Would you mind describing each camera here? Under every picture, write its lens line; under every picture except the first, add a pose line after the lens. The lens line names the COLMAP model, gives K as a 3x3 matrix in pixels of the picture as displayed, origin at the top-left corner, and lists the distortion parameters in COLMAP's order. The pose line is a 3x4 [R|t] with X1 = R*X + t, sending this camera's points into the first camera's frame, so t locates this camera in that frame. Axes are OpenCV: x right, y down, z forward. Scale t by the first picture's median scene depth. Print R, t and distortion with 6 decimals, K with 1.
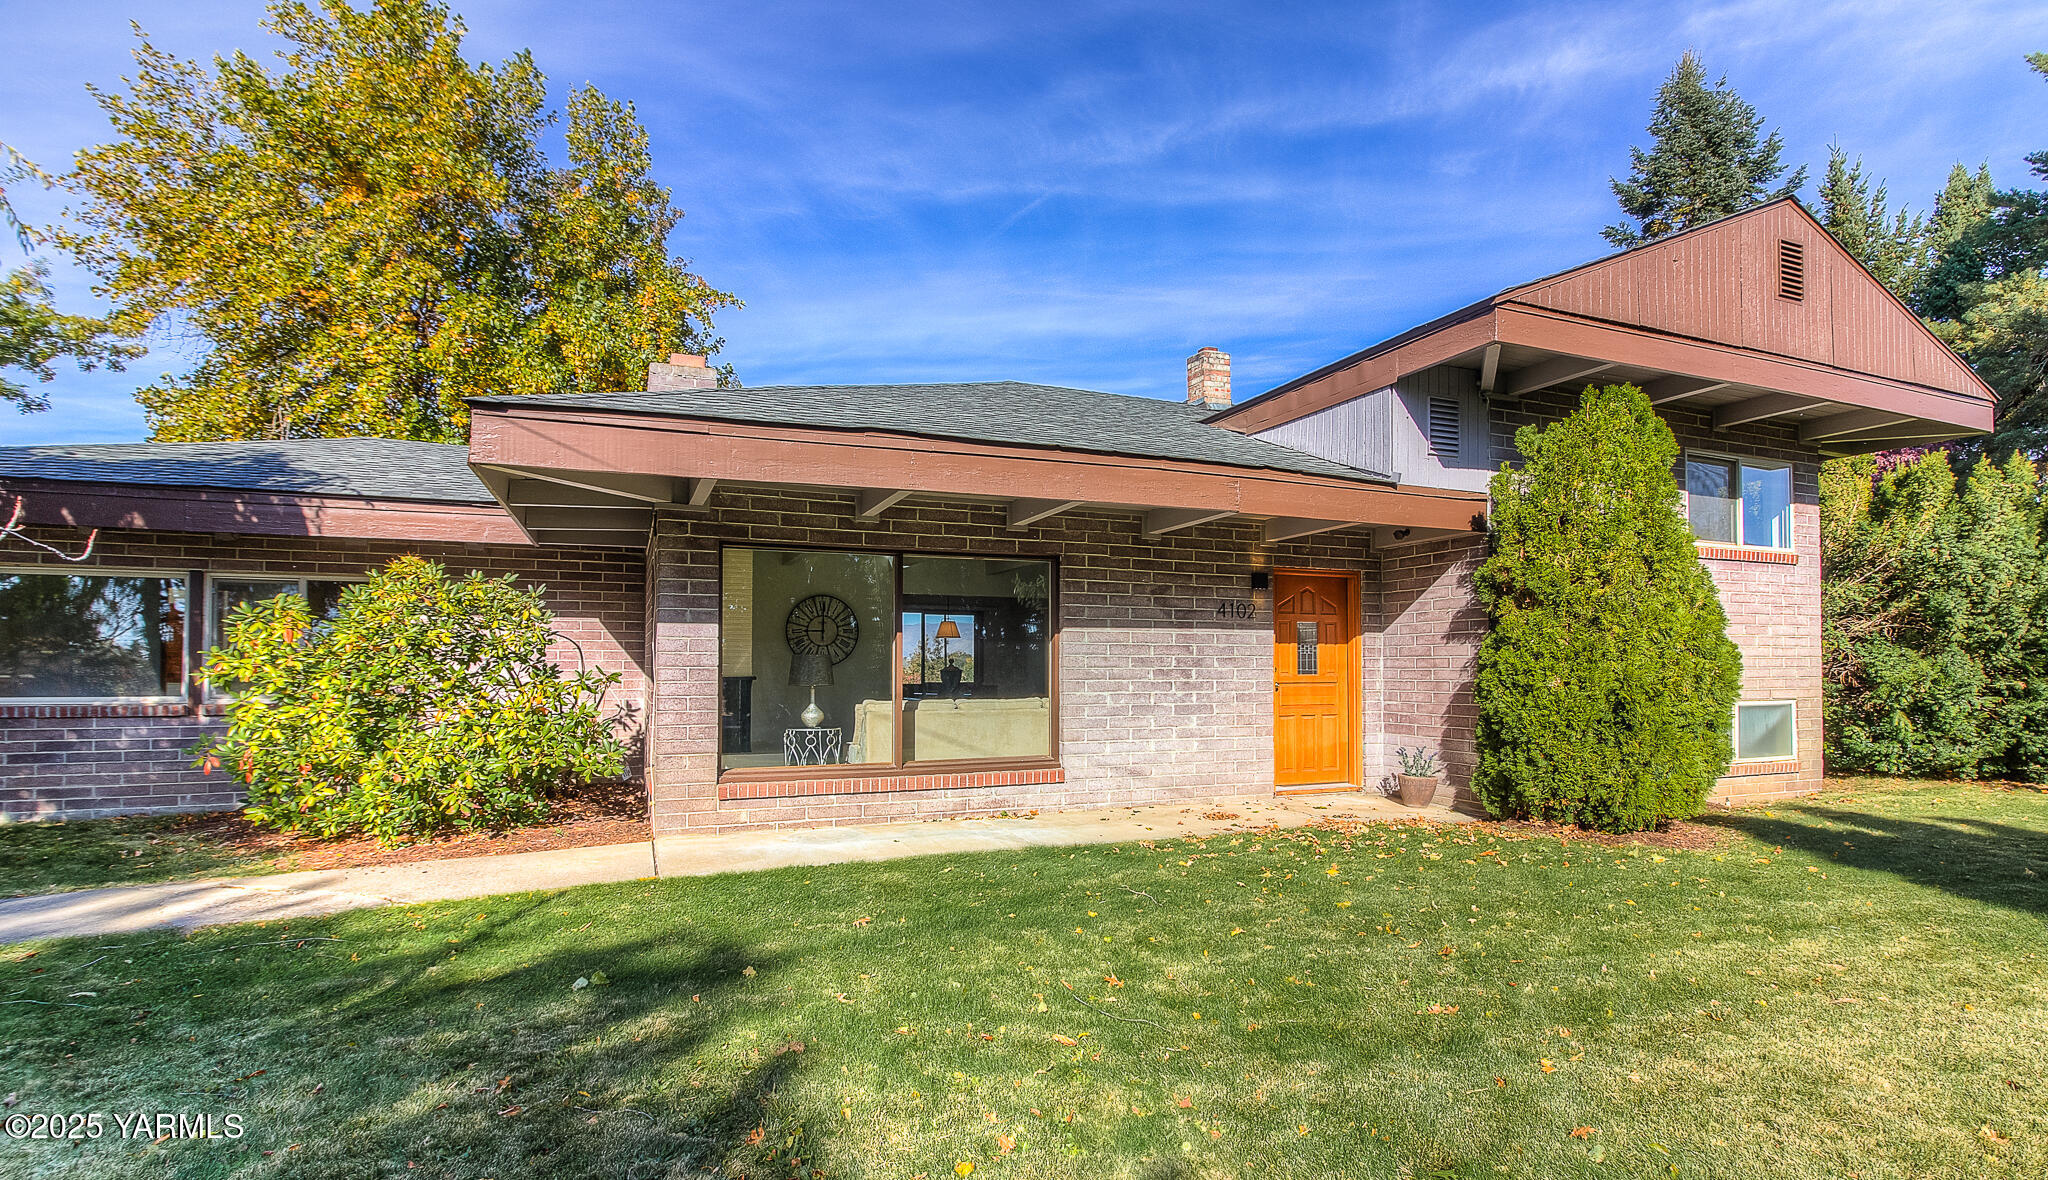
lens RADIAL K [[817.4, 0, 1020.5], [0, 817.4, 648.8], [0, 0, 1]] dist [-0.000624, -0.006684]
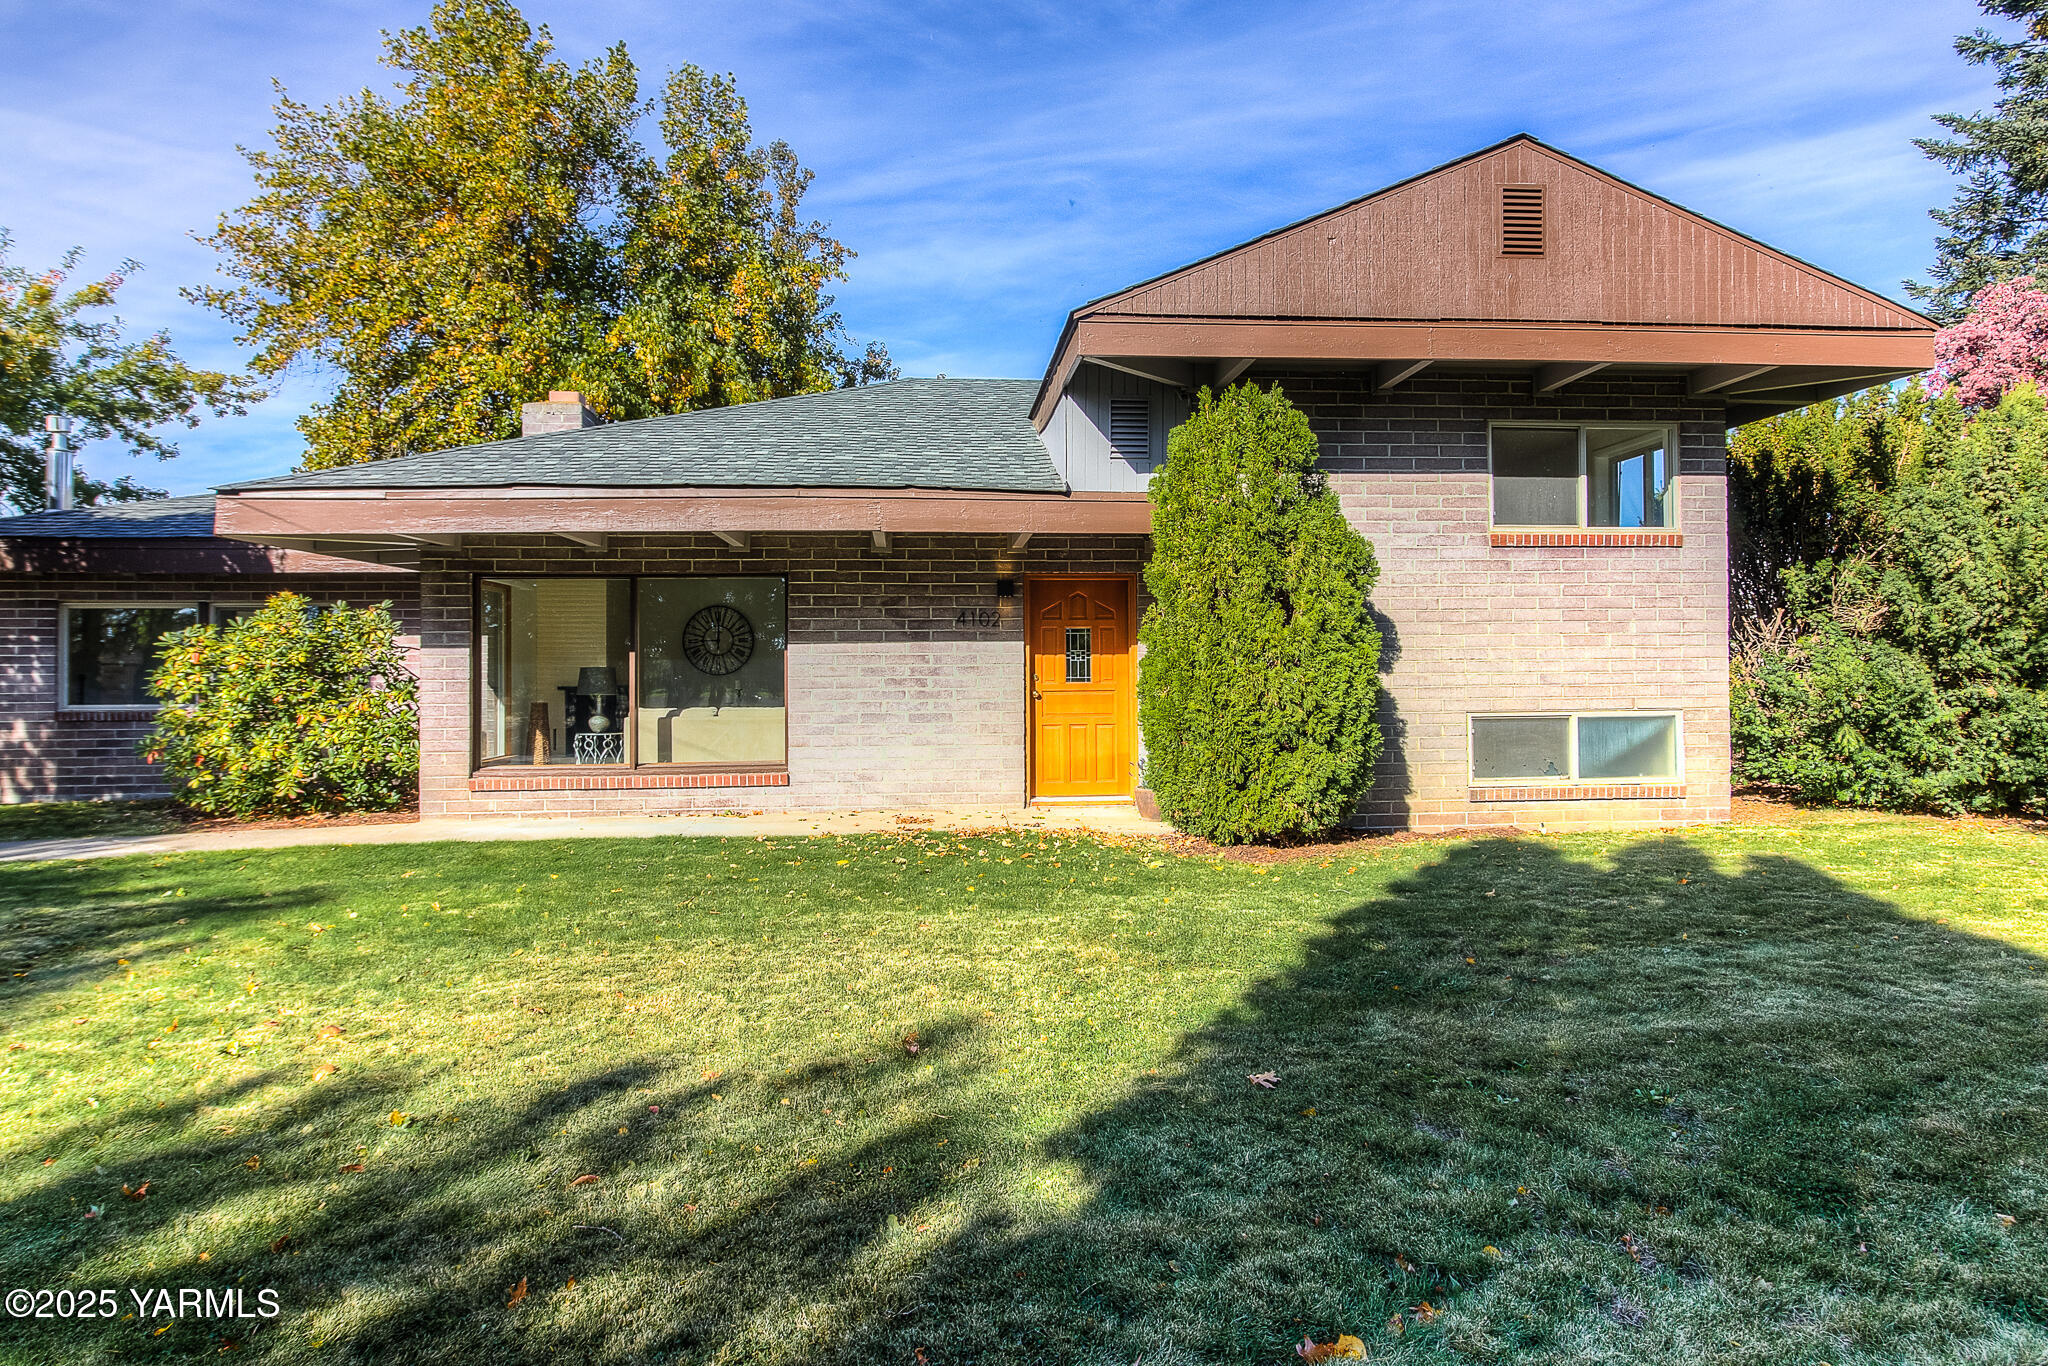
lens RADIAL K [[996.9, 0, 1024.3], [0, 996.9, 652.8], [0, 0, 1]] dist [-0.001522, -0.000942]
pose [[0.967899, -0.011940, -0.251056, 0.609614], [0.013778, 0.999890, 0.005563, -0.011349], [0.250961, -0.008843, 0.967957, -0.160719]]
